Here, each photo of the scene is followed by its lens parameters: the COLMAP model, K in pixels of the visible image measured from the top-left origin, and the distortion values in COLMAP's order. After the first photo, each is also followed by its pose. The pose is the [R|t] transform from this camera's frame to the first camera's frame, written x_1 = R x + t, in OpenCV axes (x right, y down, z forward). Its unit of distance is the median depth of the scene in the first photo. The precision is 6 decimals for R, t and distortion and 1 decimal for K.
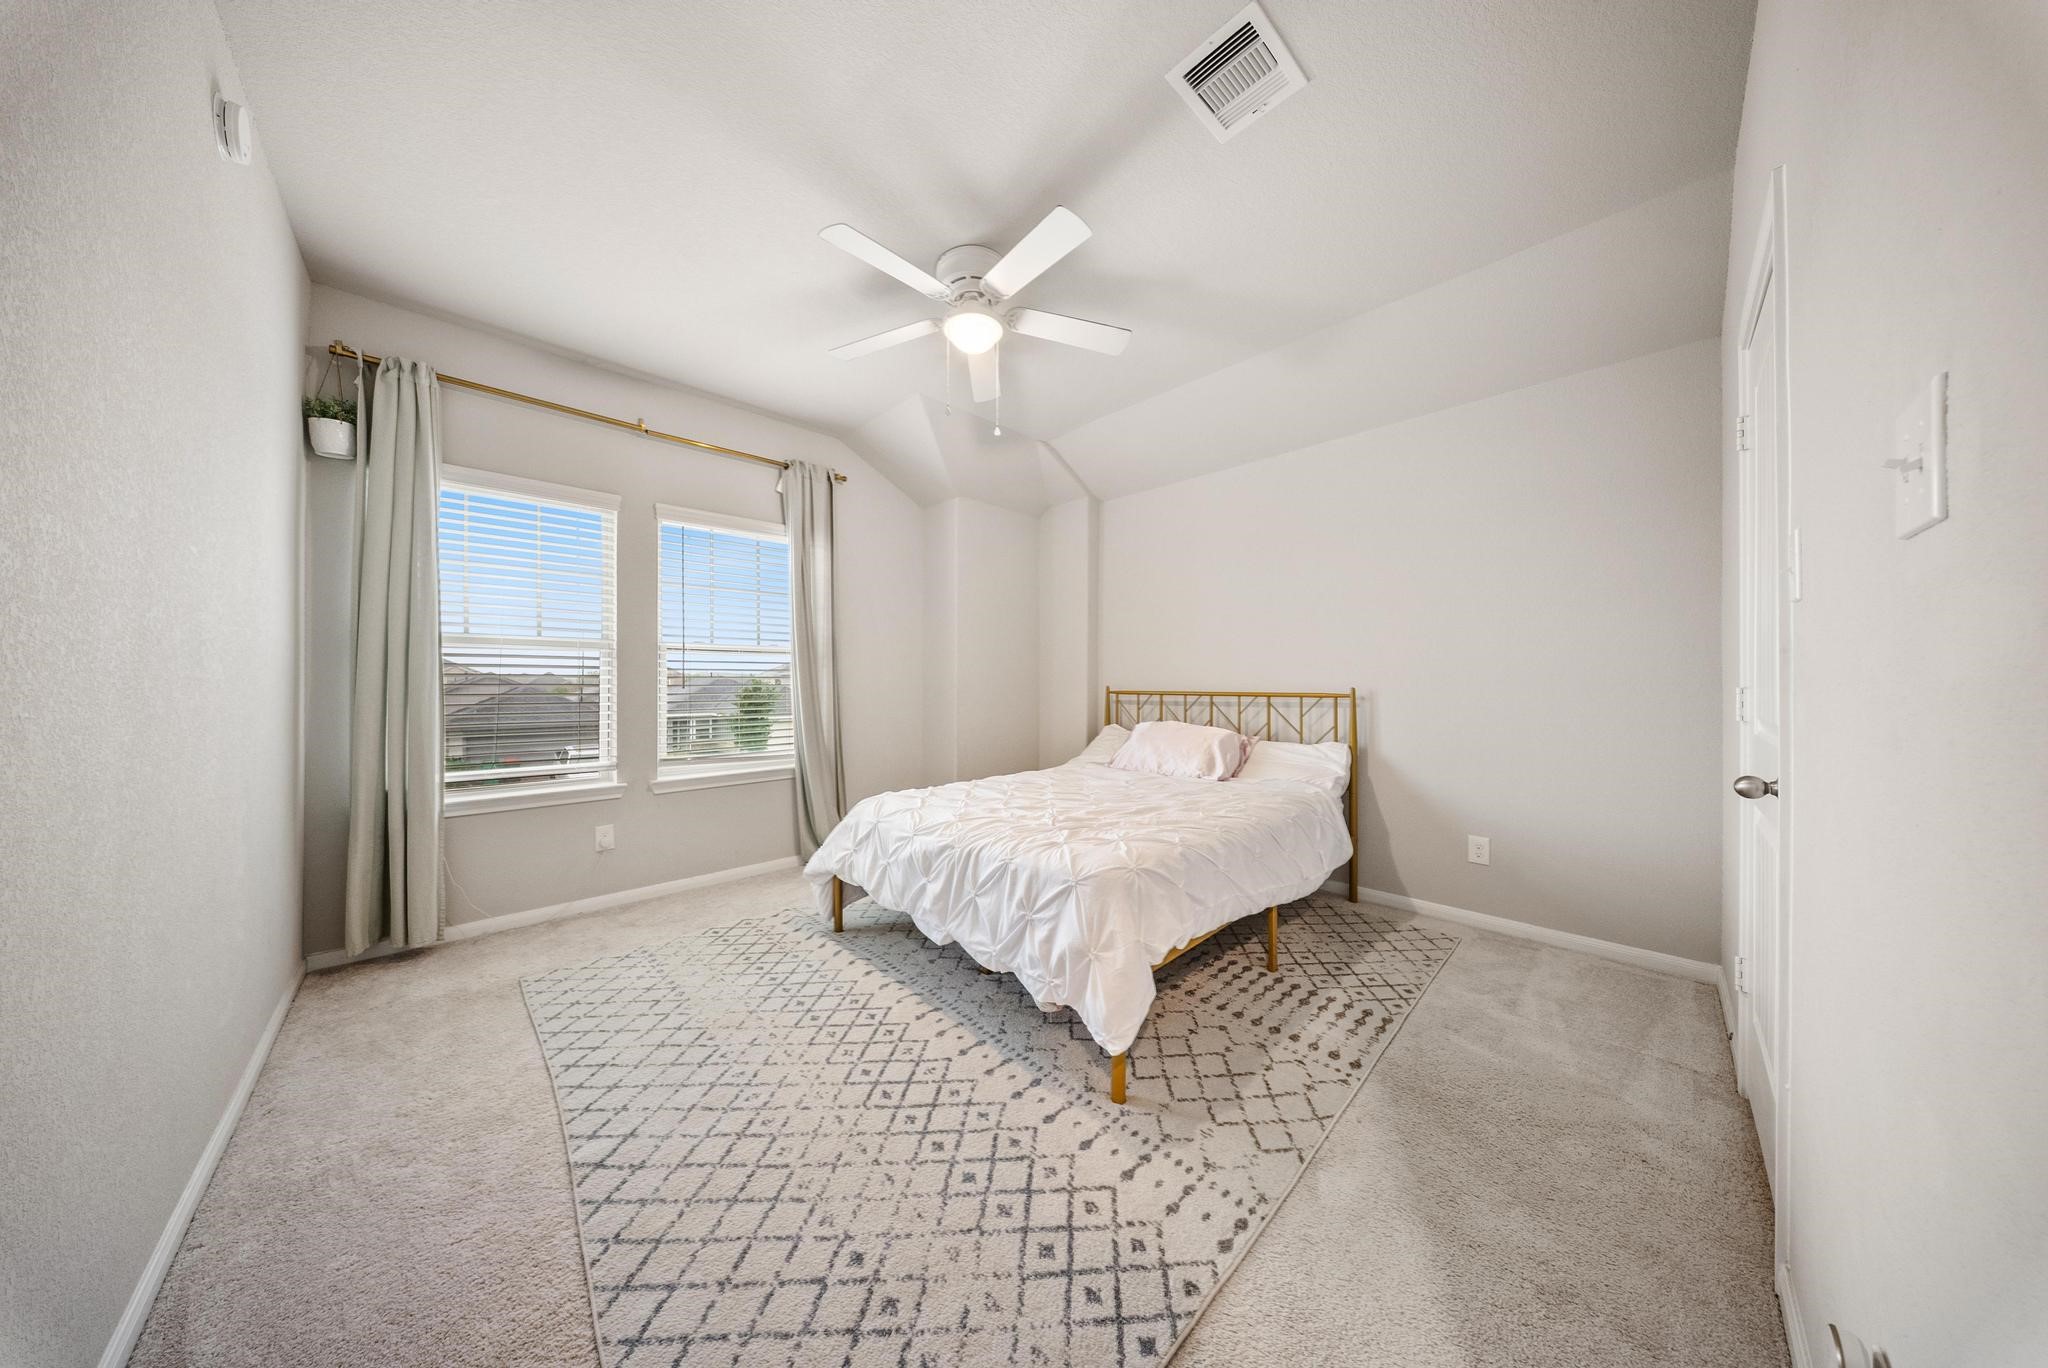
lens RADIAL K [[605.6, 0, 1014.0], [0, 605.6, 683.6], [0, 0, 1]] dist [-0.000513, -0.000082]
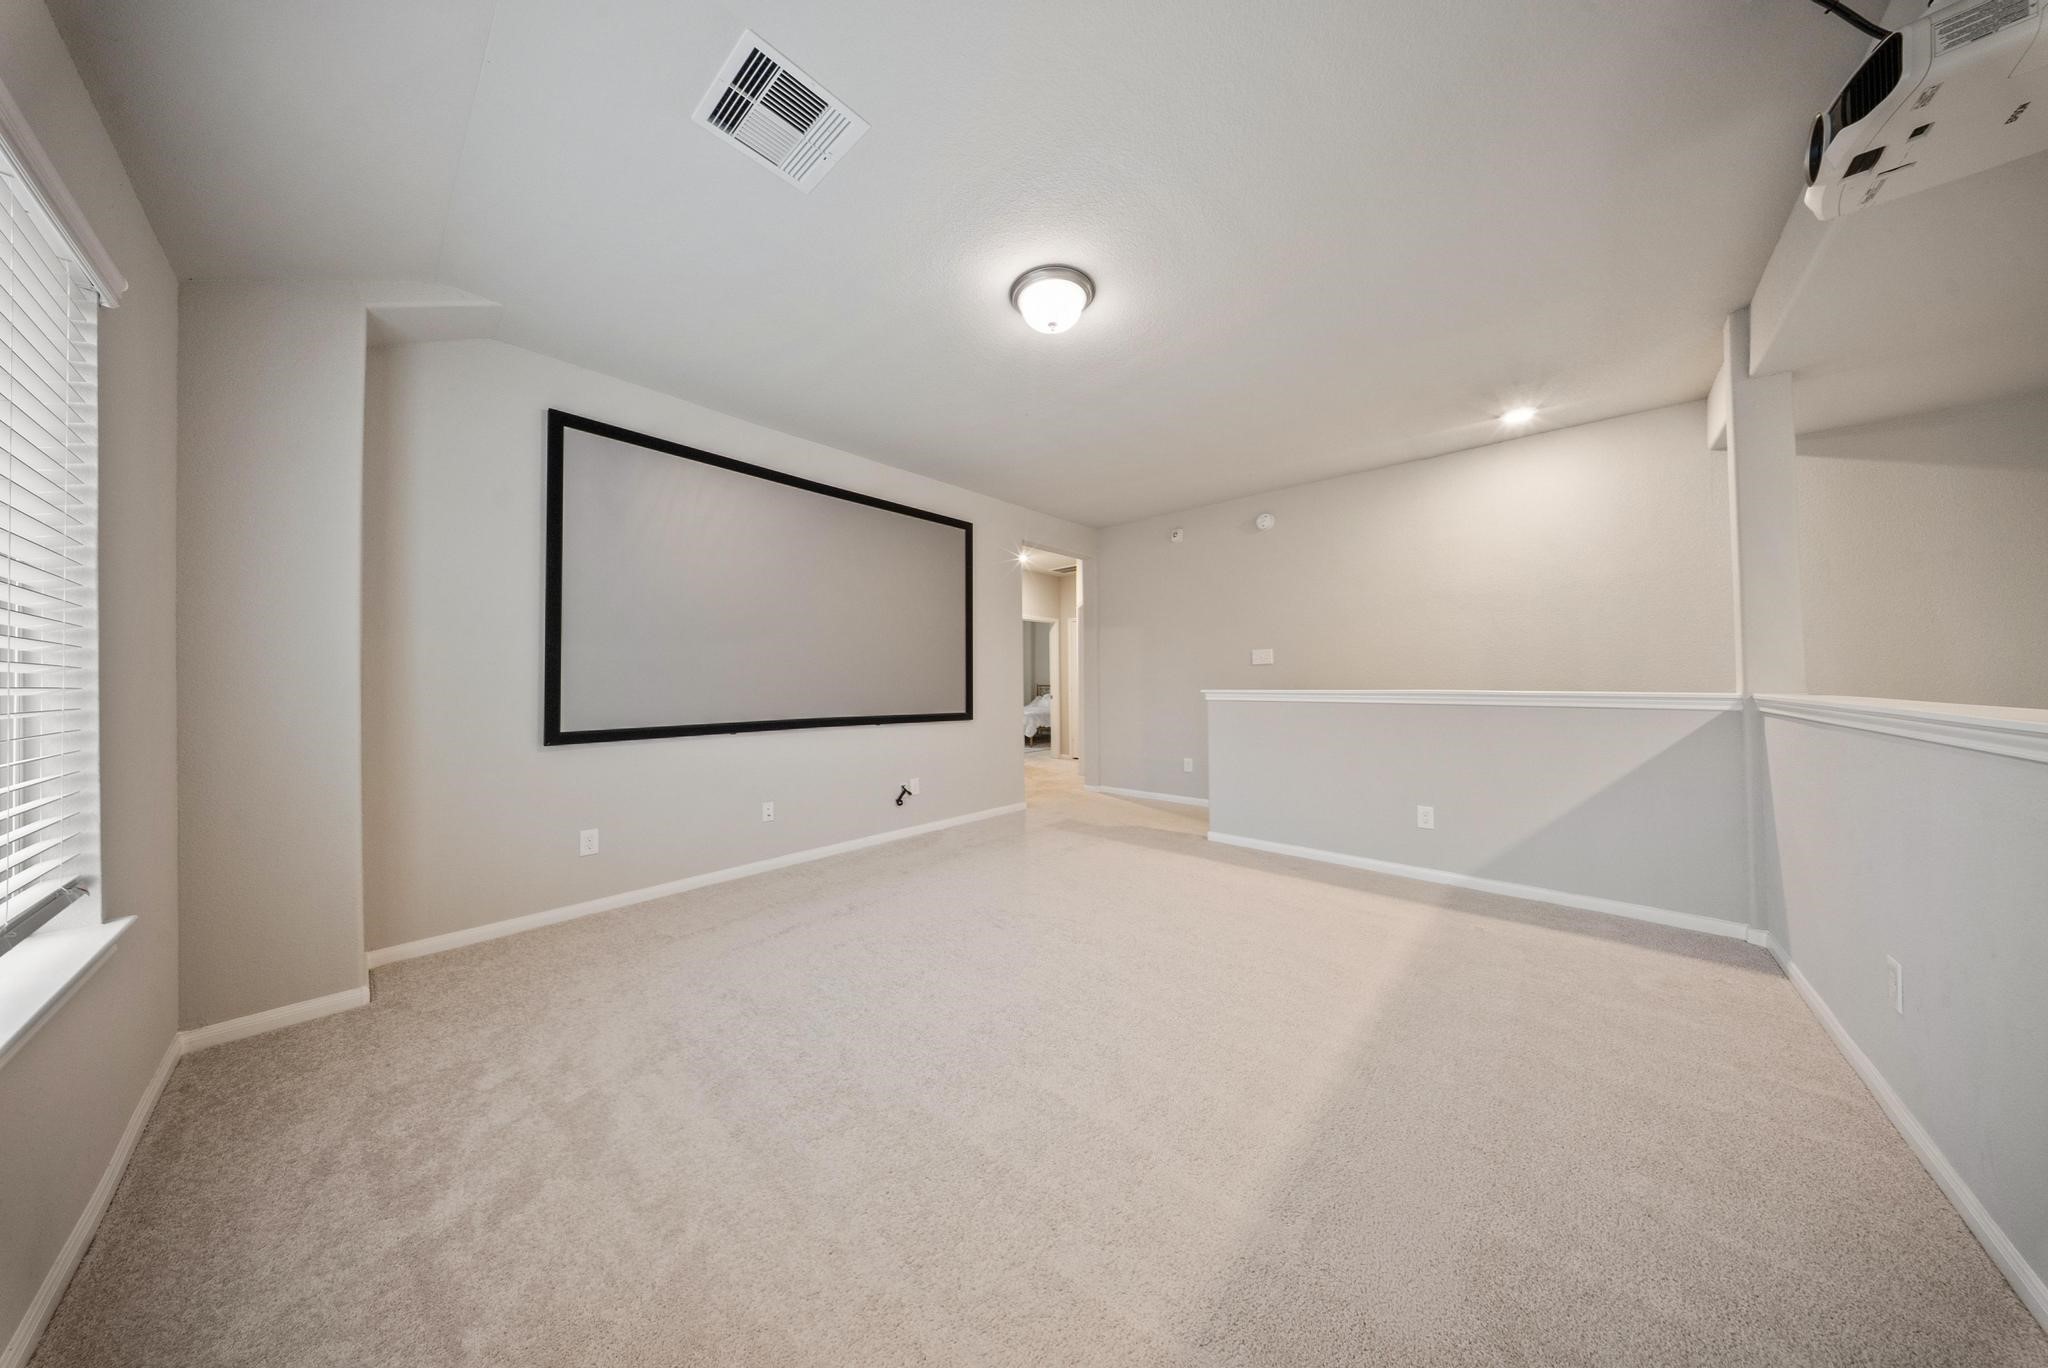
lens RADIAL K [[605.6, 0, 1026.2], [0, 605.6, 680.6], [0, 0, 1]] dist [-0.000513, -0.000082]
pose [[0.997570, -0.008211, 0.069191, -0.273617], [0.008322, 0.999965, -0.001317, -0.013722], [-0.069177, 0.001890, 0.997603, -4.669736]]
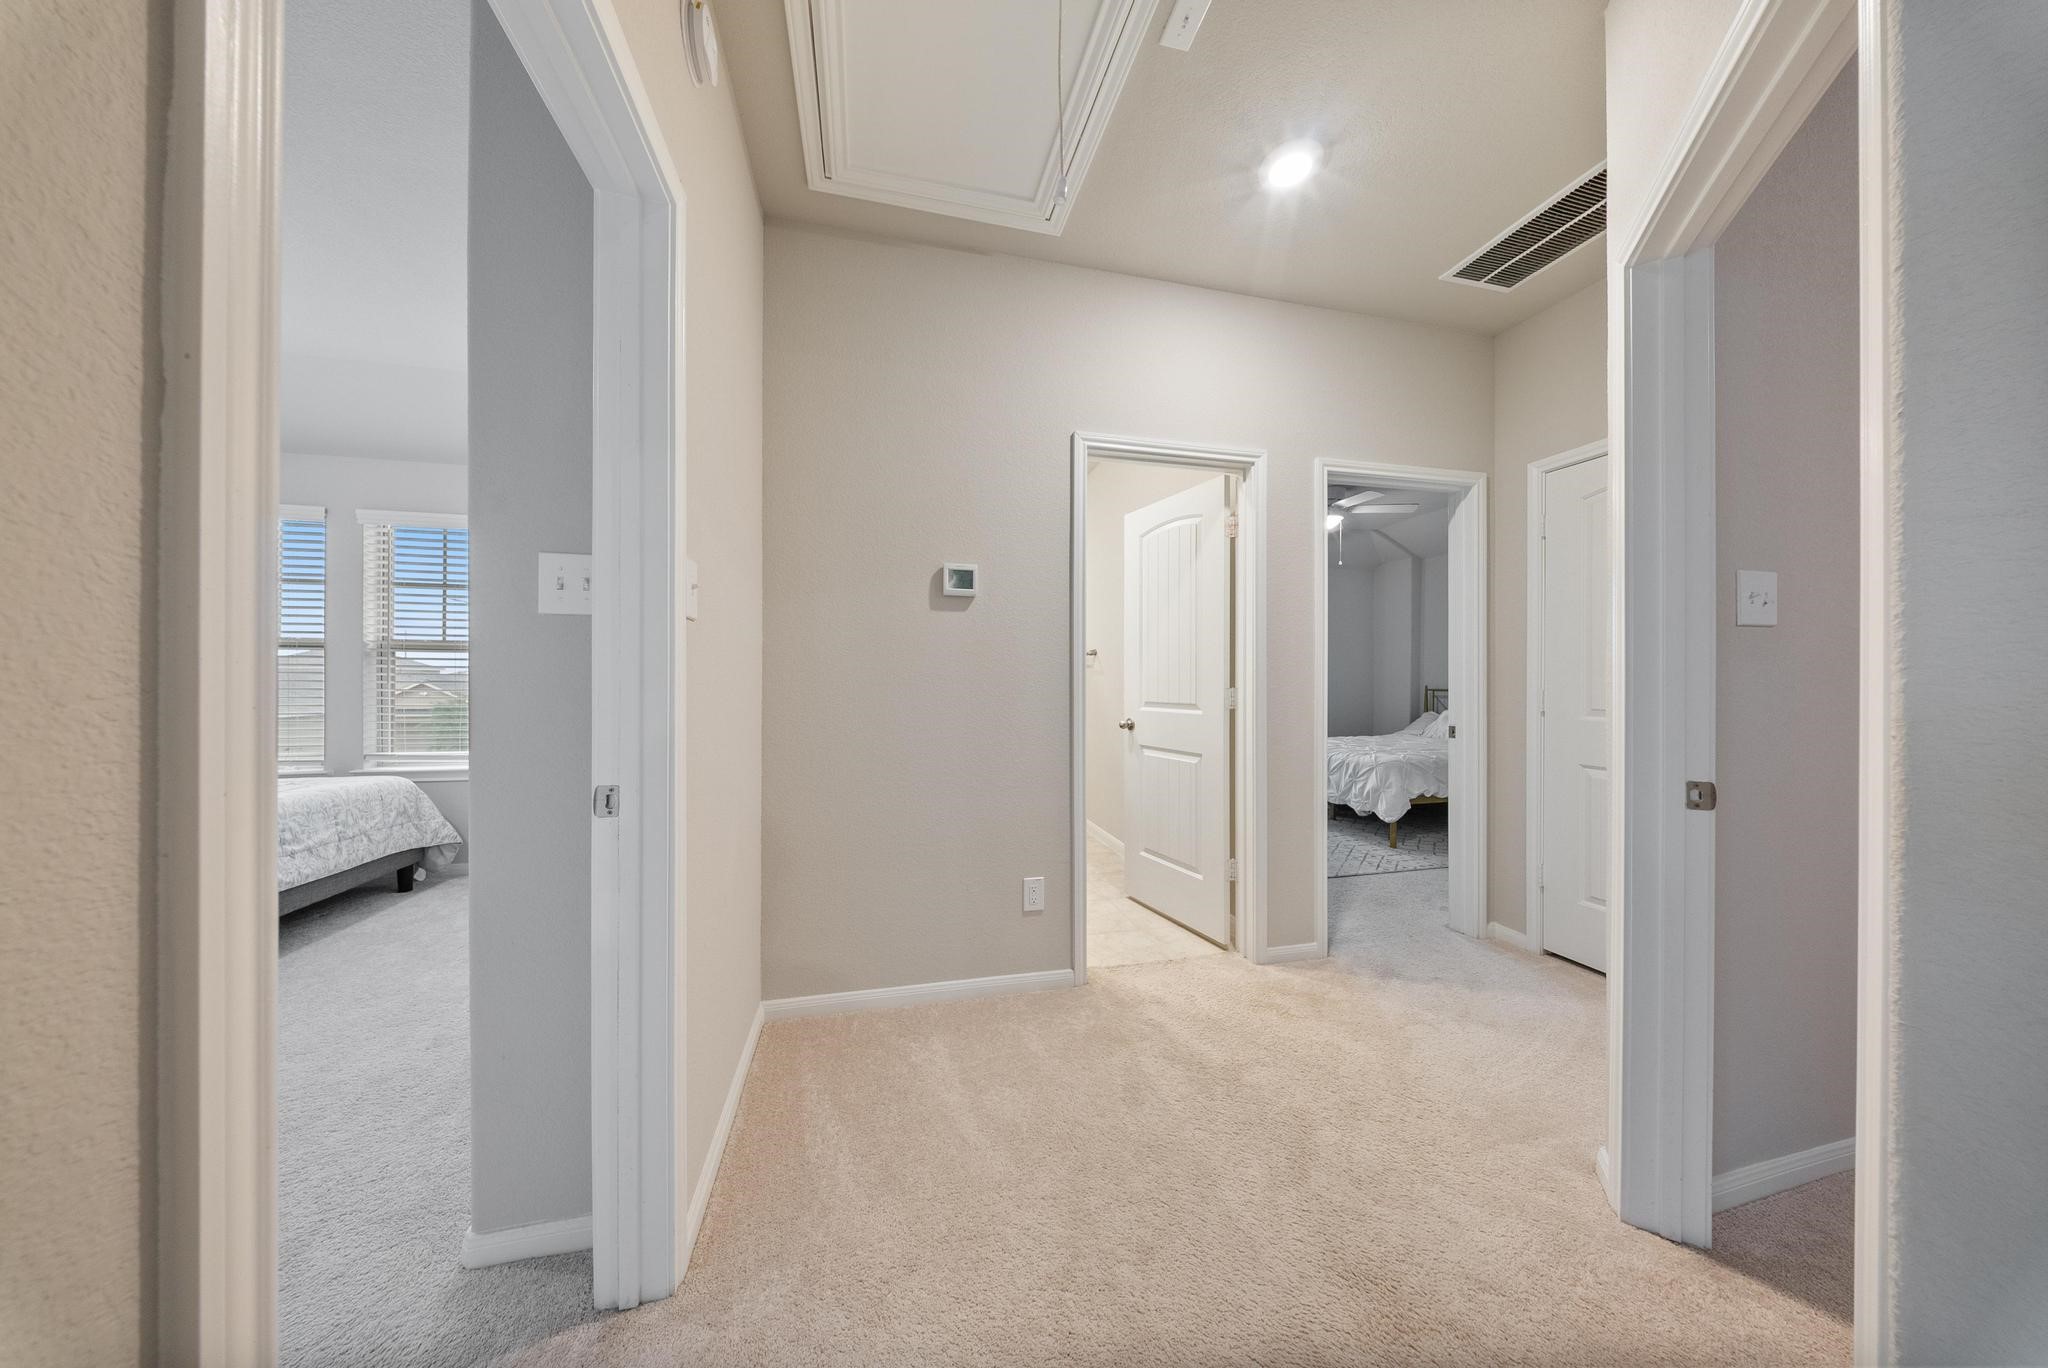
lens RADIAL K [[605.6, 0, 1022.6], [0, 605.6, 686.3], [0, 0, 1]] dist [-0.000513, -0.000082]
pose [[0.865942, -0.000423, -0.500145, 0.085232], [0.001457, 0.999998, 0.001676, 0.004969], [0.500143, -0.002181, 0.865940, -1.706568]]
